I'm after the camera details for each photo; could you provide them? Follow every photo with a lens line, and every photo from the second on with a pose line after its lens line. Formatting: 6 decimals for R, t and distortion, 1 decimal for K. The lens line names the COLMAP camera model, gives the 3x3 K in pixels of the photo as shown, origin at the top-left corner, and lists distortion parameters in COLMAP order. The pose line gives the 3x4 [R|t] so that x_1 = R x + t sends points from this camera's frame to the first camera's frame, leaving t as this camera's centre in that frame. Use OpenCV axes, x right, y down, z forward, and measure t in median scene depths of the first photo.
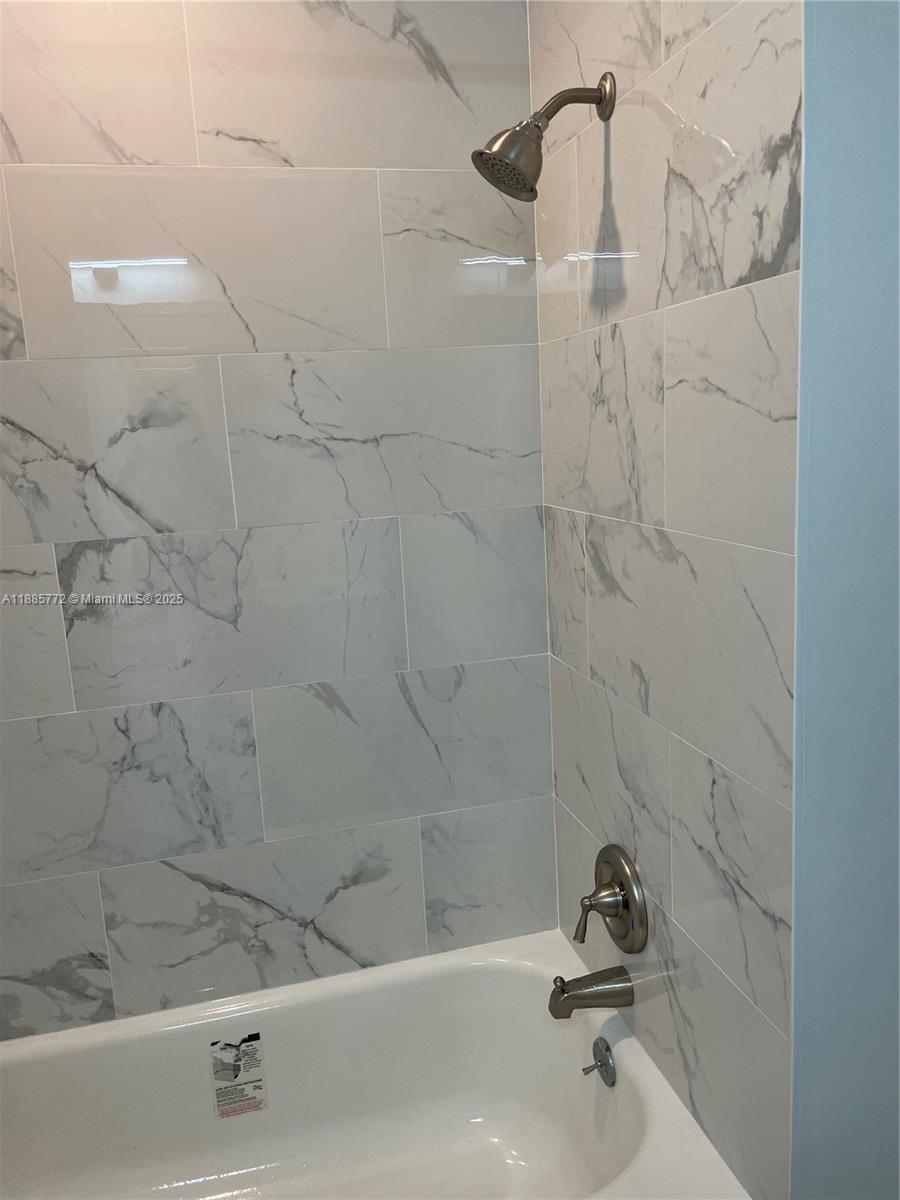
lens RADIAL K [[924.1, 0, 450.0], [0, 924.1, 600.0], [0, 0, 1]] dist [0.057534, -0.134874]
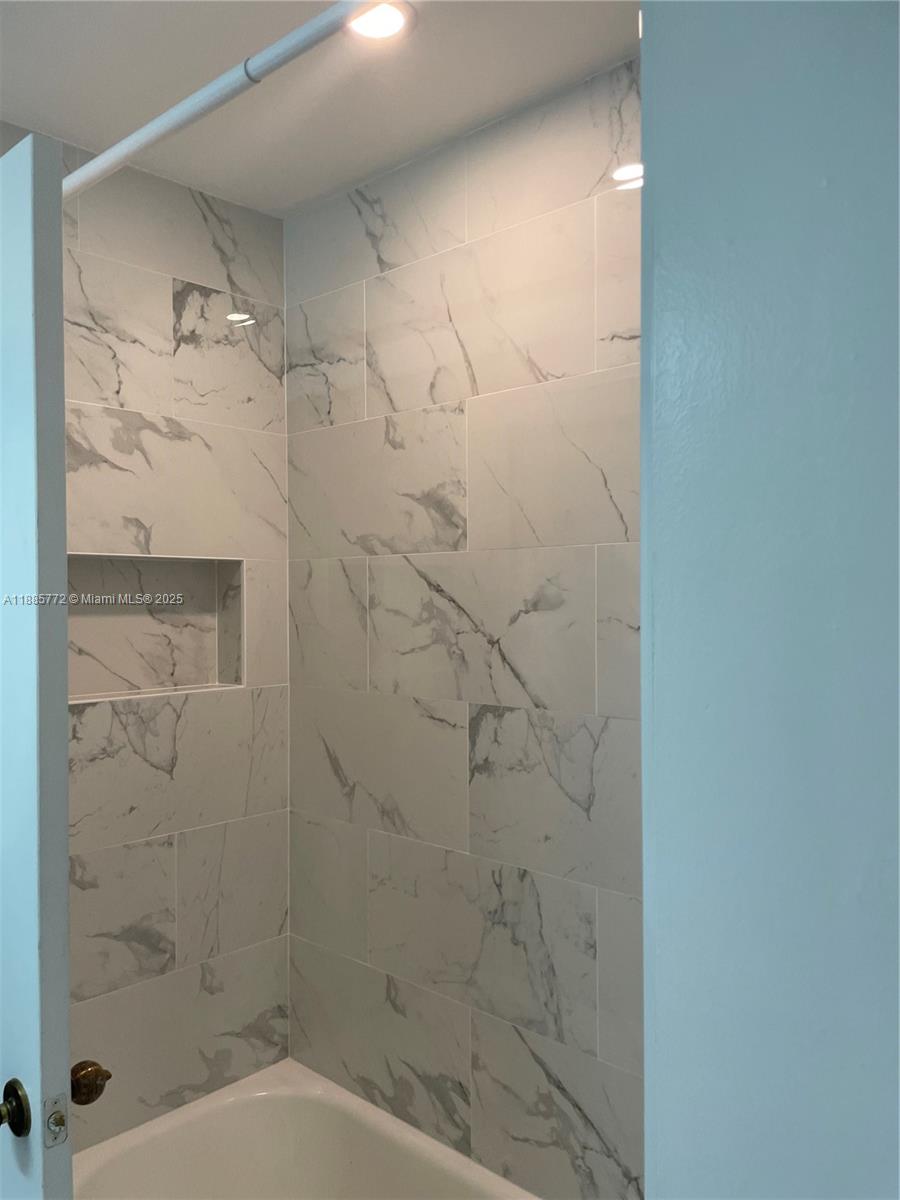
lens RADIAL K [[924.1, 0, 450.0], [0, 924.1, 600.0], [0, 0, 1]] dist [0.057534, -0.134874]
pose [[0.492460, 0.049002, -0.868954, 0.553846], [-0.189563, 0.980483, -0.052139, -0.119399], [0.849440, 0.190398, 0.492138, 0.370310]]
